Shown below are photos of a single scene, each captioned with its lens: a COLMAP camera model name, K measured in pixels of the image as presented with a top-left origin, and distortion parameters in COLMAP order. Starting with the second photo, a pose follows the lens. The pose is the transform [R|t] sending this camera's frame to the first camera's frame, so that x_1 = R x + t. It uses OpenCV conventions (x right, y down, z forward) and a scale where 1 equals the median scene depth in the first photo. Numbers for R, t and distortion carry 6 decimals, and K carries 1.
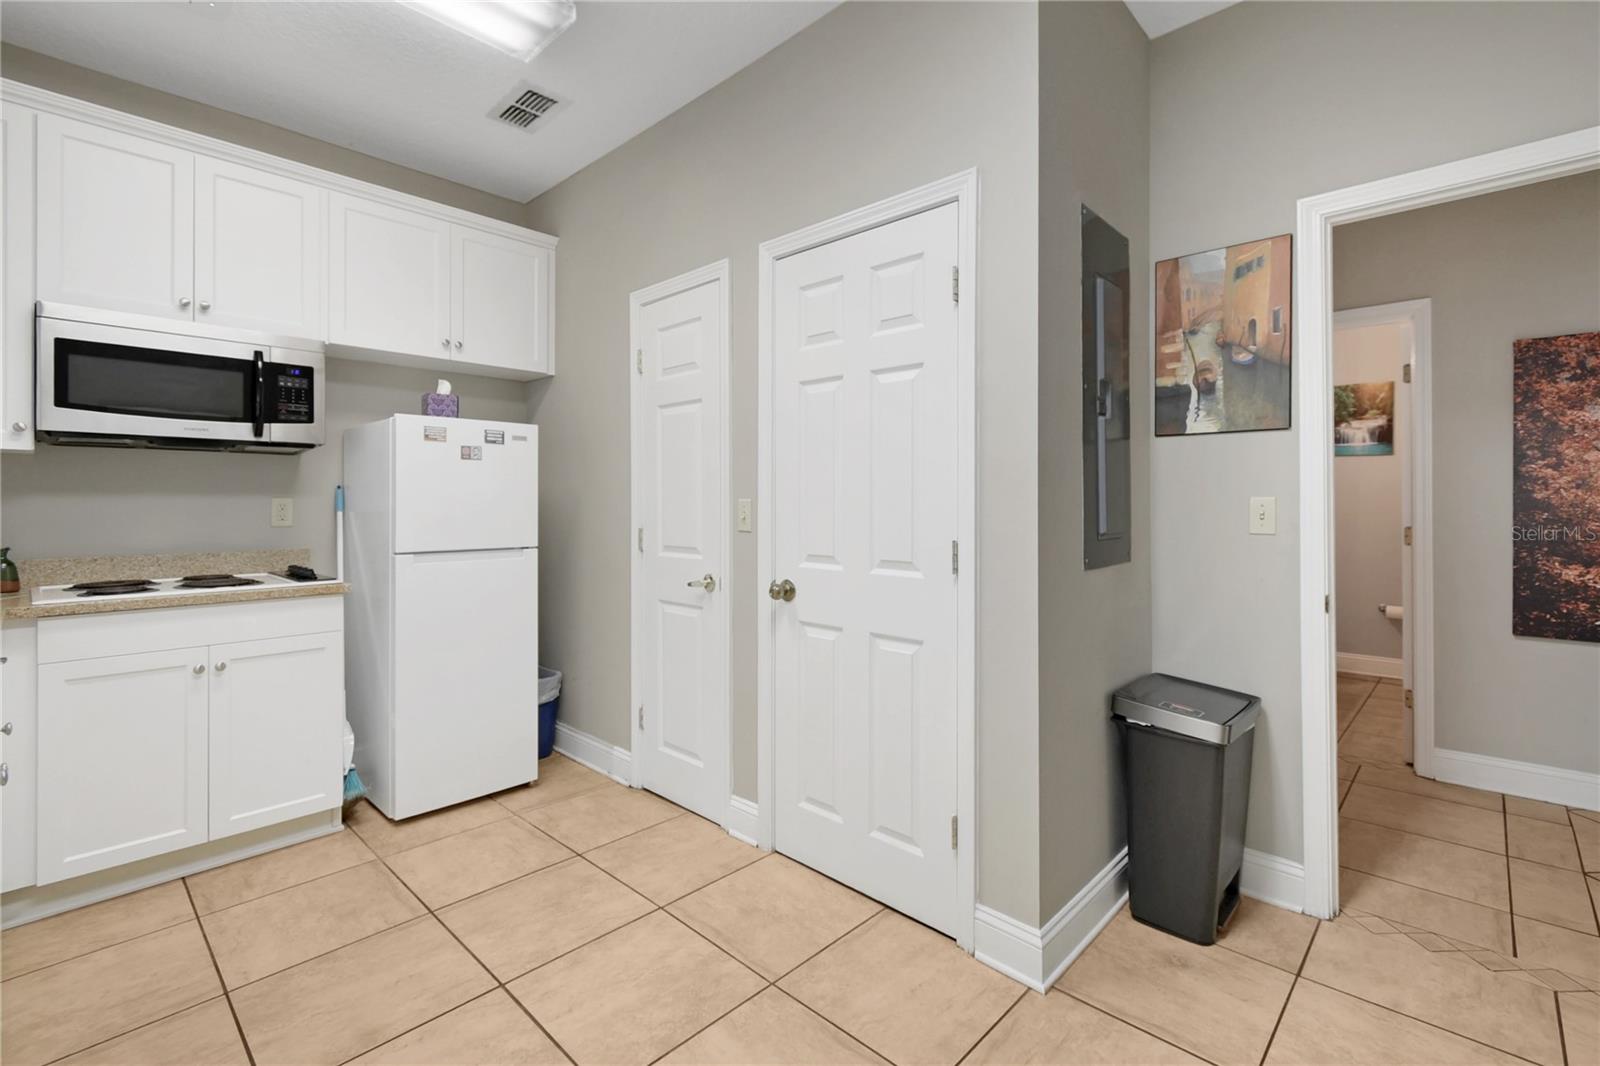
lens RADIAL K [[723.2, 0, 807.2], [0, 723.2, 507.5], [0, 0, 1]] dist [0.006886, -0.001360]
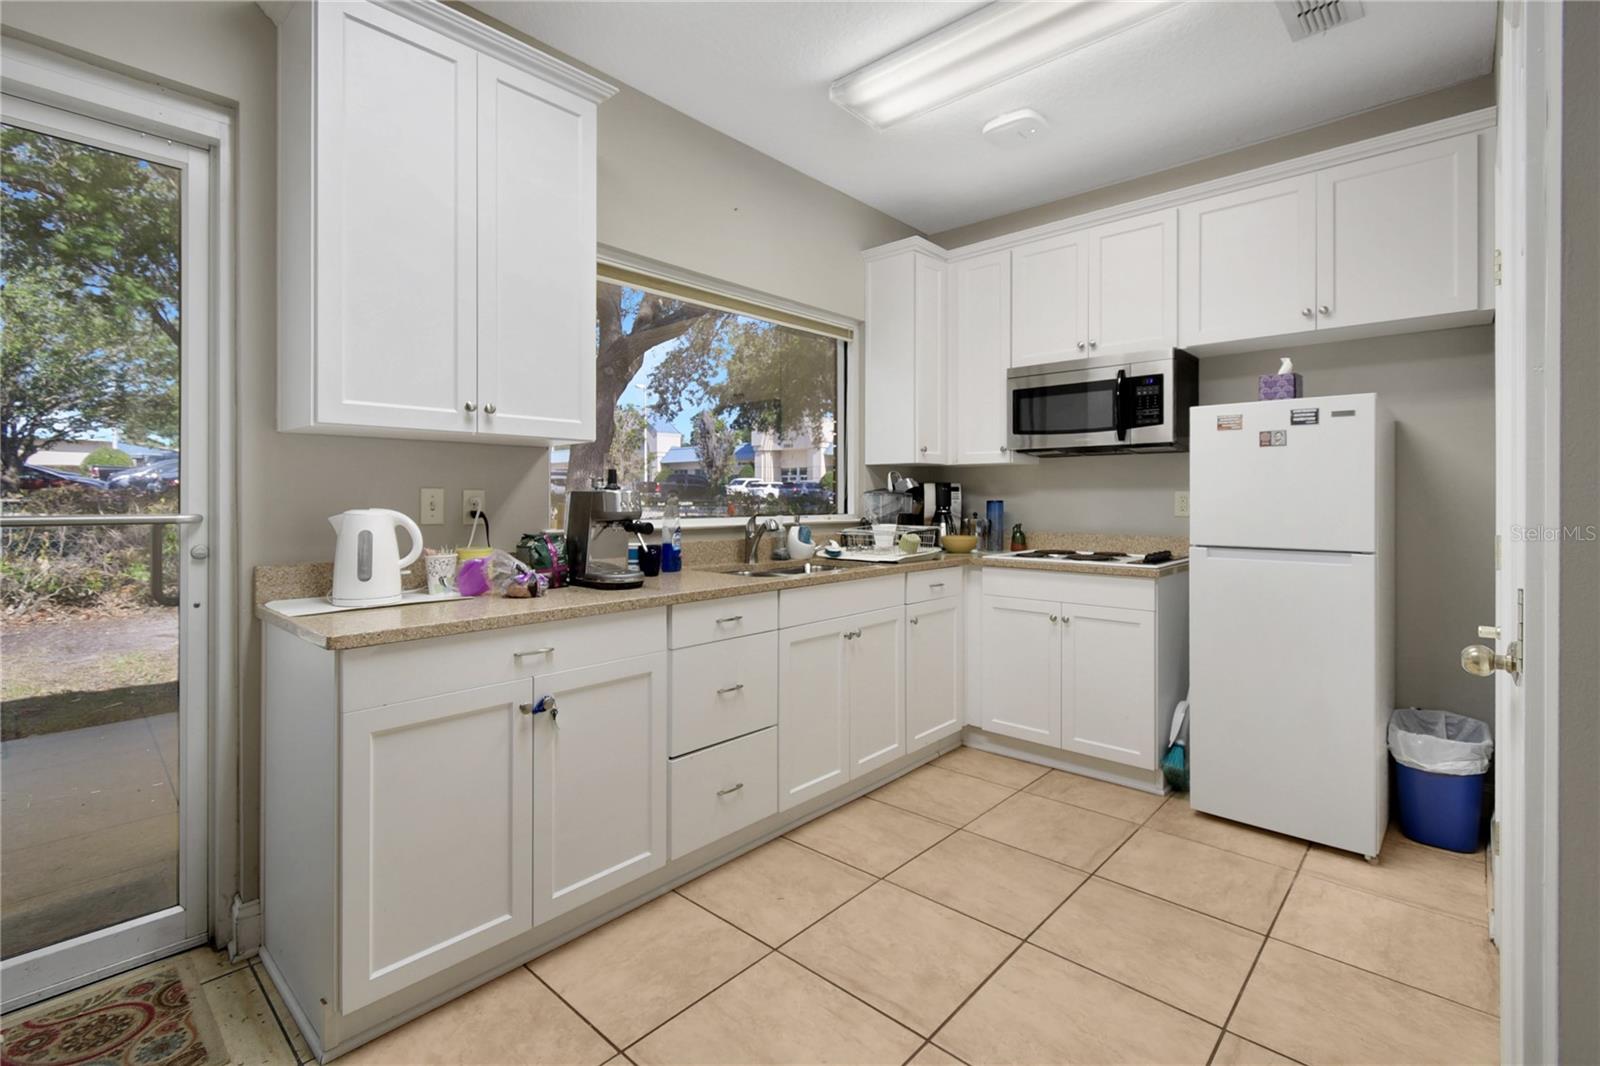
lens RADIAL K [[723.2, 0, 786.2], [0, 723.2, 497.8], [0, 0, 1]] dist [0.006886, -0.001360]
pose [[-0.000667, 0.003487, -0.999994, 0.519001], [-0.001830, 0.999992, 0.003488, -0.006255], [0.999998, 0.001832, -0.000660, 0.503005]]
